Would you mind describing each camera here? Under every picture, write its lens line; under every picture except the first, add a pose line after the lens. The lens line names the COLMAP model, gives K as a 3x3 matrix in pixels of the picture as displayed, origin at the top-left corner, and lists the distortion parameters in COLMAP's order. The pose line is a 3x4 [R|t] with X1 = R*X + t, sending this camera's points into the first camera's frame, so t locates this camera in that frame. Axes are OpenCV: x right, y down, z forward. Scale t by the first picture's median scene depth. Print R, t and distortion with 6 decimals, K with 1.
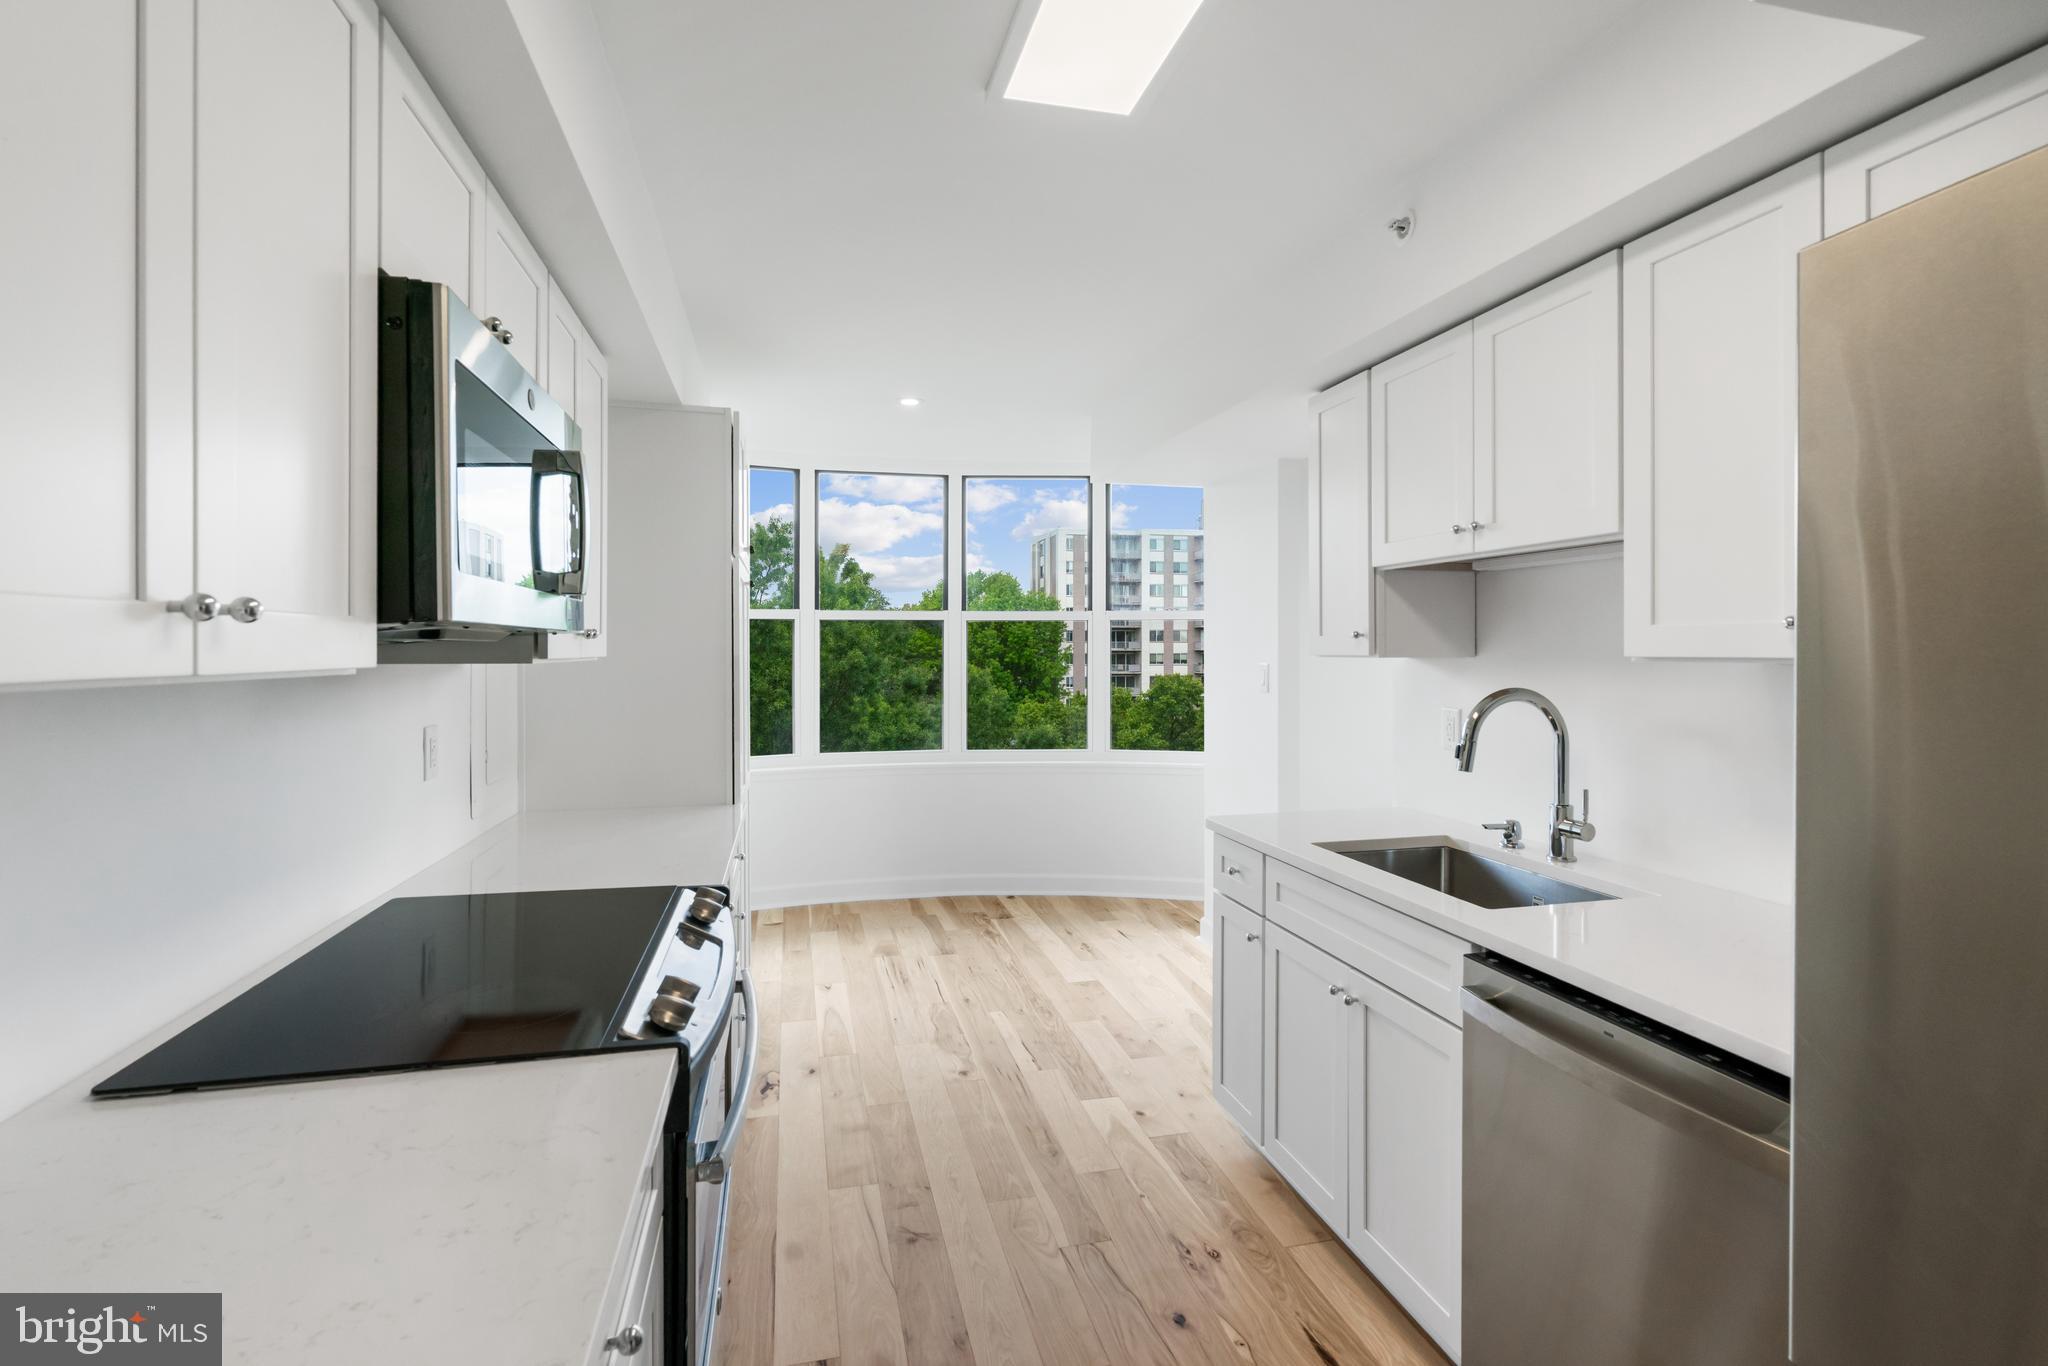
lens RADIAL K [[931.5, 0, 1020.6], [0, 931.5, 667.9], [0, 0, 1]] dist [-0.000095, 0.000752]
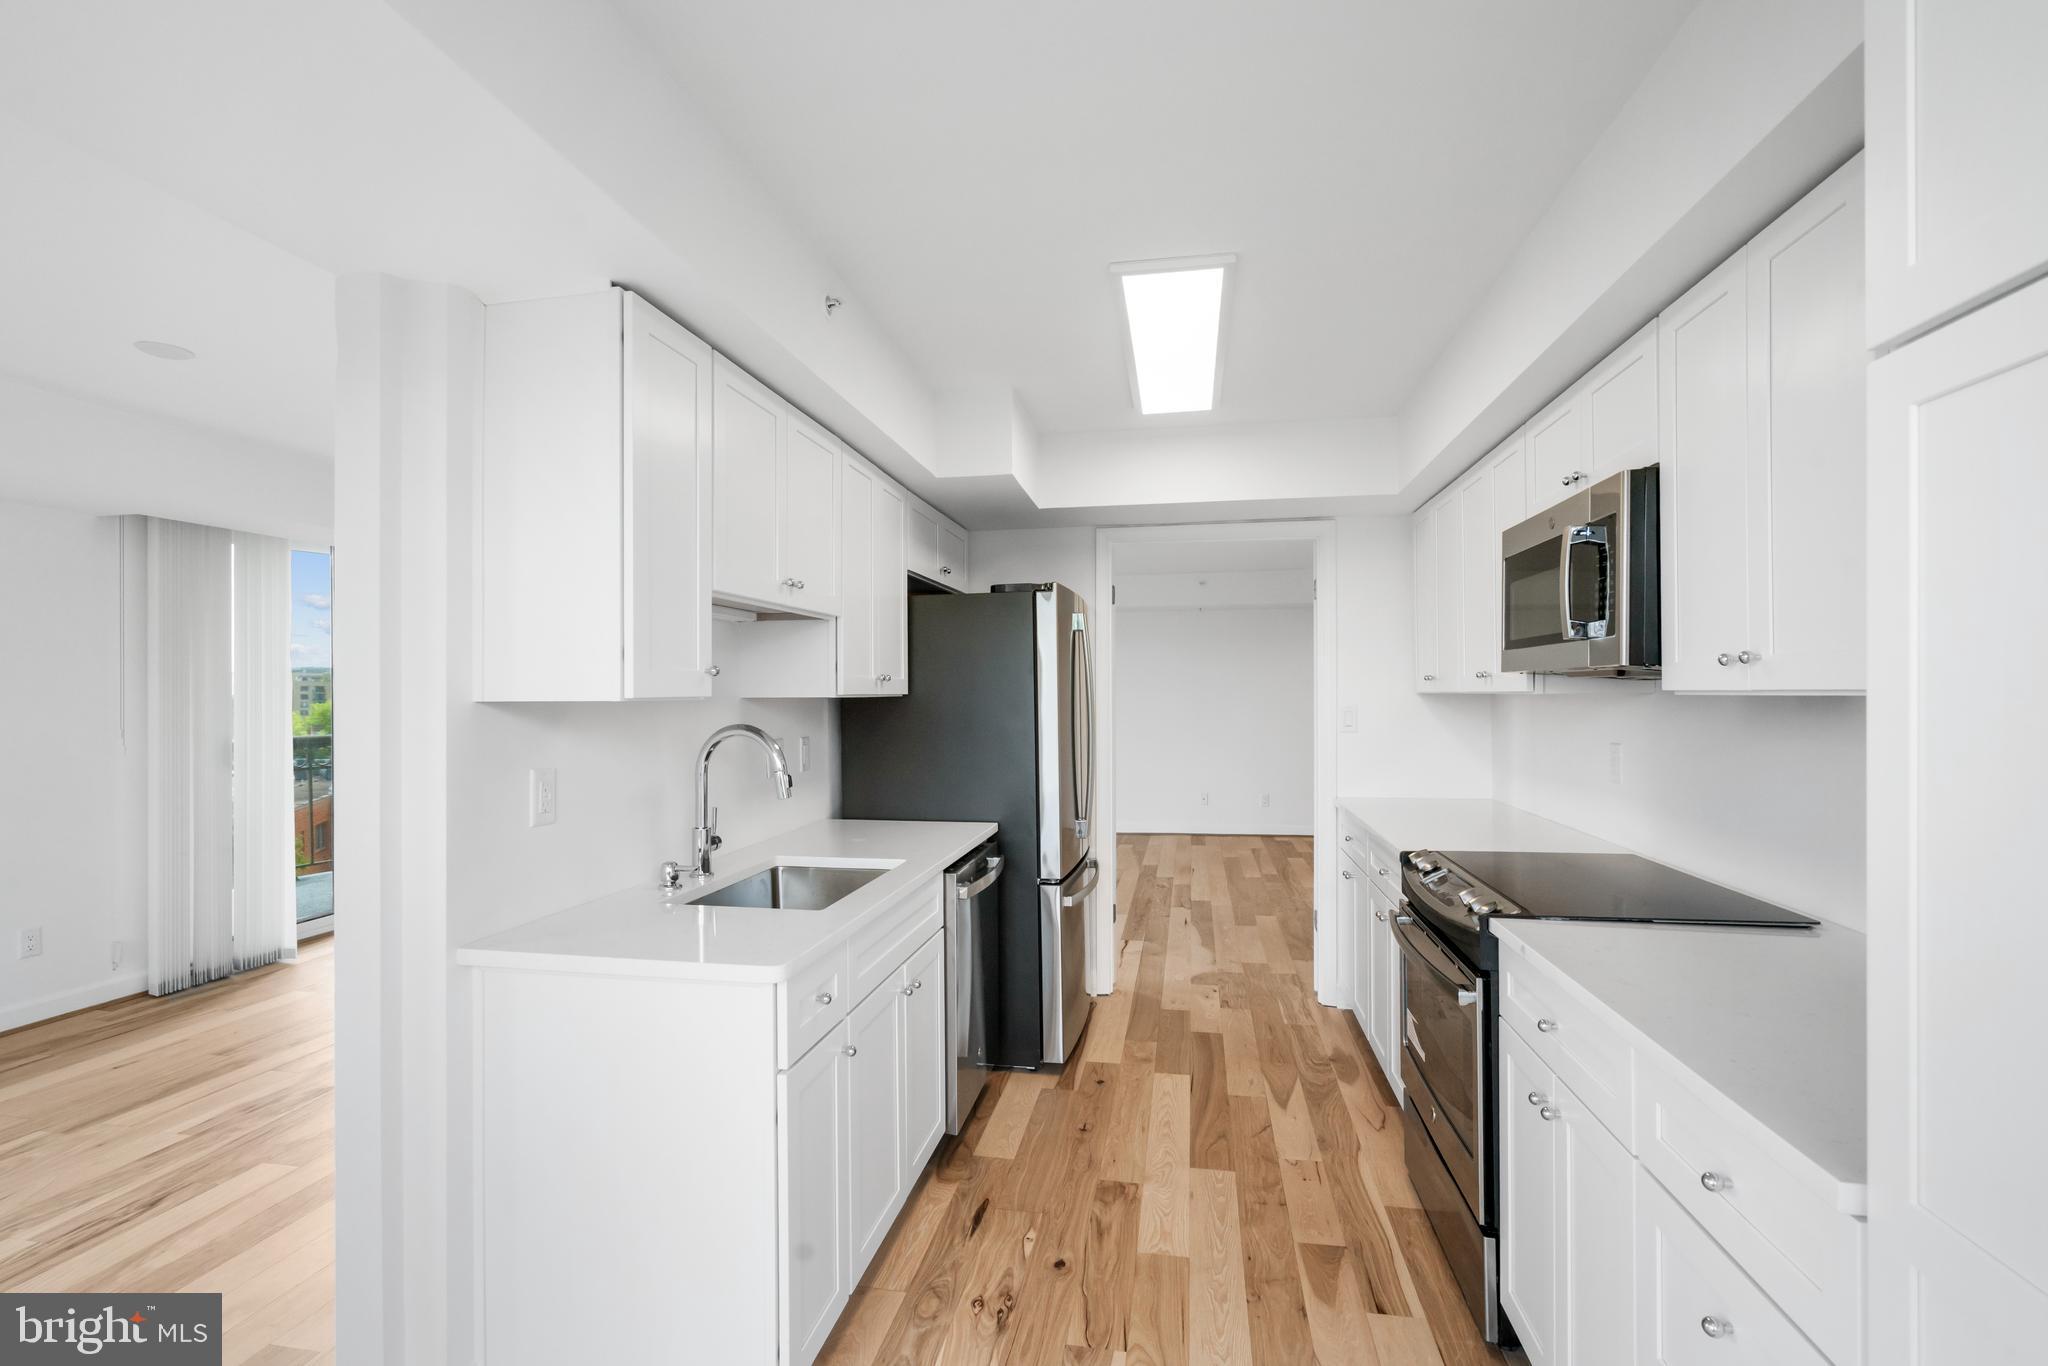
lens RADIAL K [[931.5, 0, 1021.1], [0, 931.5, 686.3], [0, 0, 1]] dist [-0.000095, 0.000752]
pose [[-0.913696, 0.006395, 0.406347, -0.239652], [0.009030, 0.999949, 0.004569, -0.026403], [-0.406297, 0.007844, -0.913707, 1.893735]]
